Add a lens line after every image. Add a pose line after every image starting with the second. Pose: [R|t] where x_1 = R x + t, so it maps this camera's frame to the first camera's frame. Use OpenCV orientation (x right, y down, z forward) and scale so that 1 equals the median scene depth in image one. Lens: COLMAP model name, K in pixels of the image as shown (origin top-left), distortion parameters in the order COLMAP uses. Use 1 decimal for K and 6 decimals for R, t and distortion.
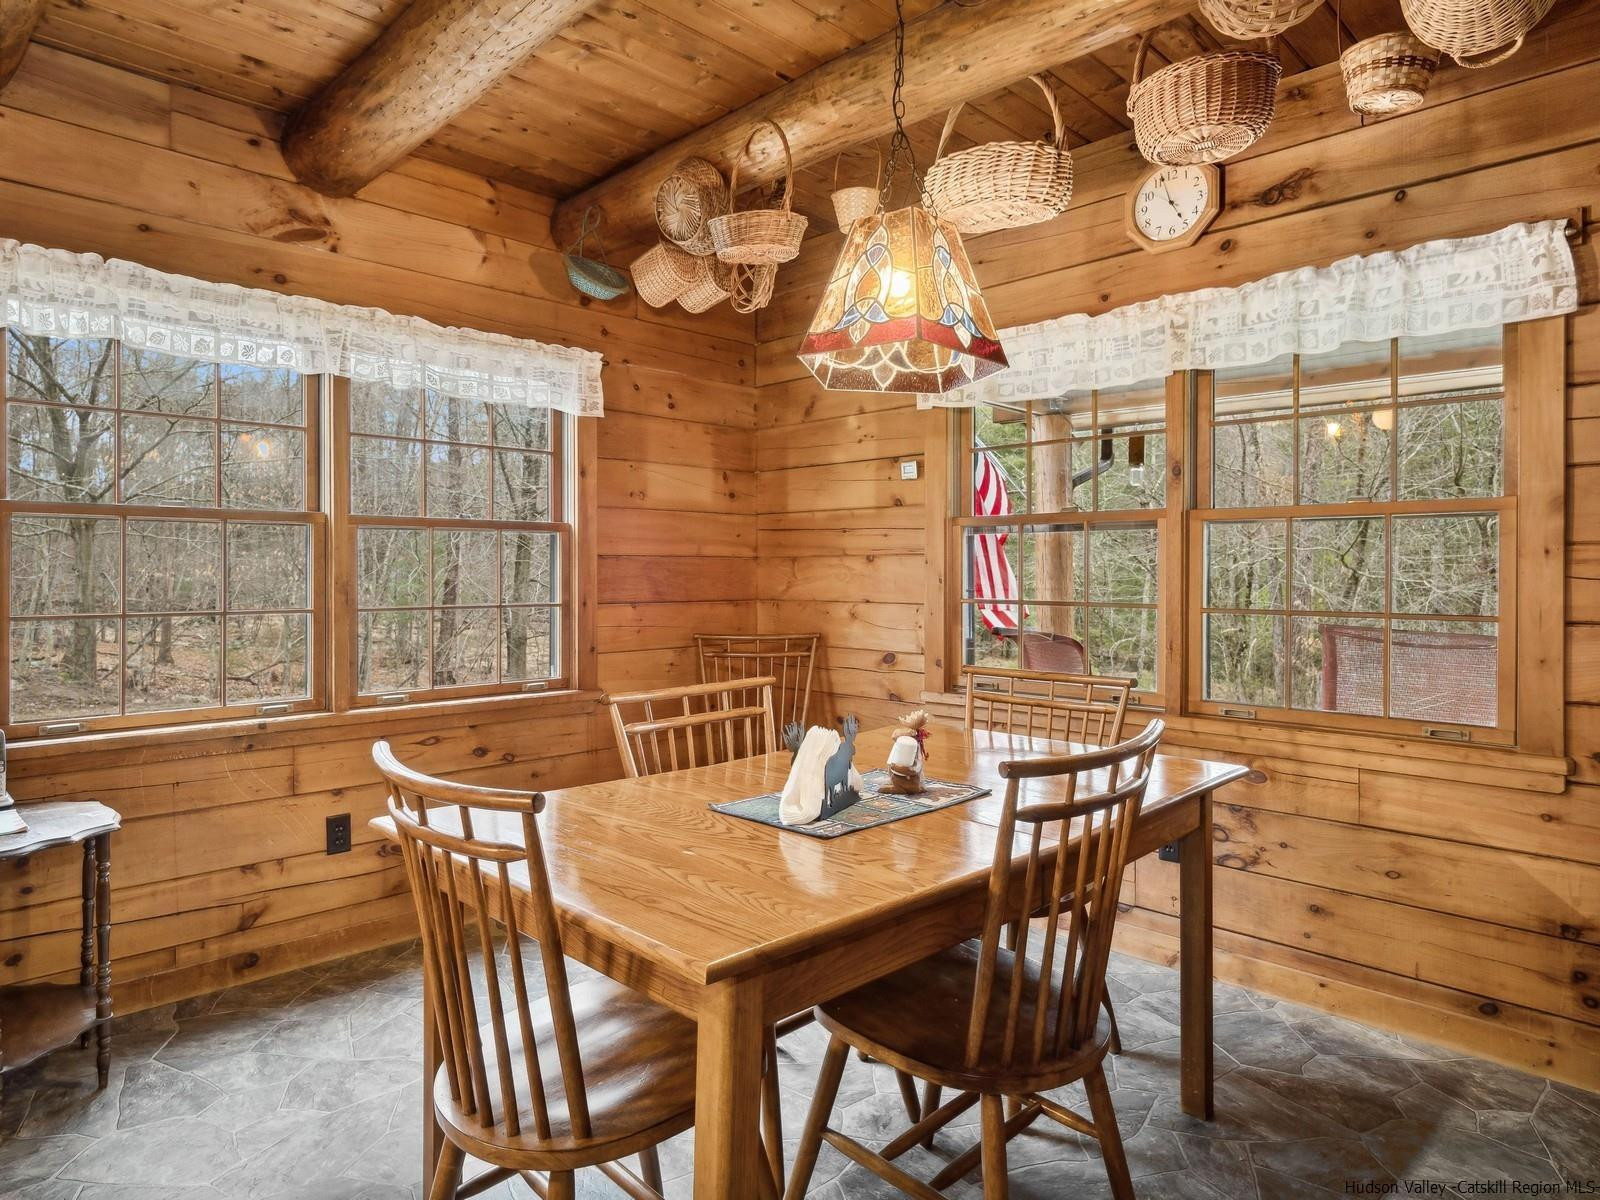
lens RADIAL K [[973.5, 0, 798.0], [0, 973.5, 594.0], [0, 0, 1]] dist [-0.001232, 0.000885]
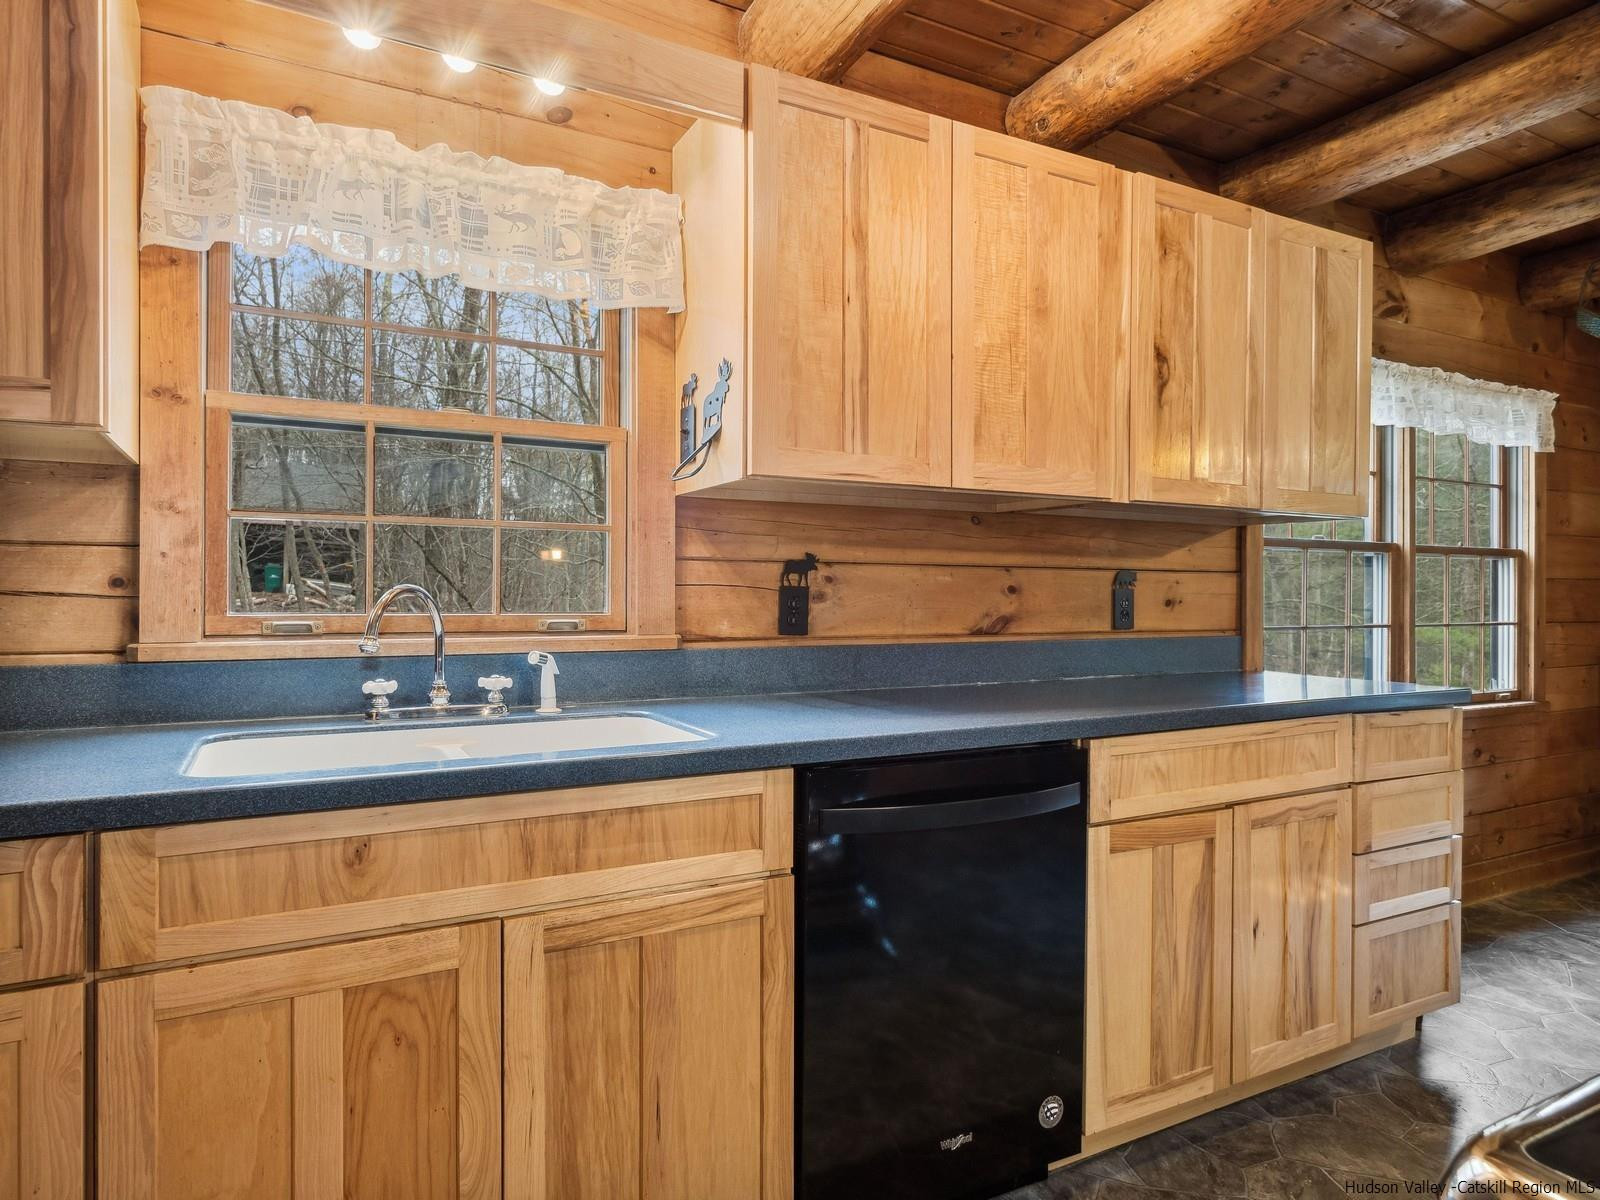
lens RADIAL K [[973.5, 0, 804.9], [0, 973.5, 597.1], [0, 0, 1]] dist [-0.001232, 0.000885]
pose [[0.957096, 0.006589, -0.289696, -0.693838], [-0.013043, 0.999708, -0.020357, 0.014200], [0.289477, 0.023262, 0.956902, -0.285376]]
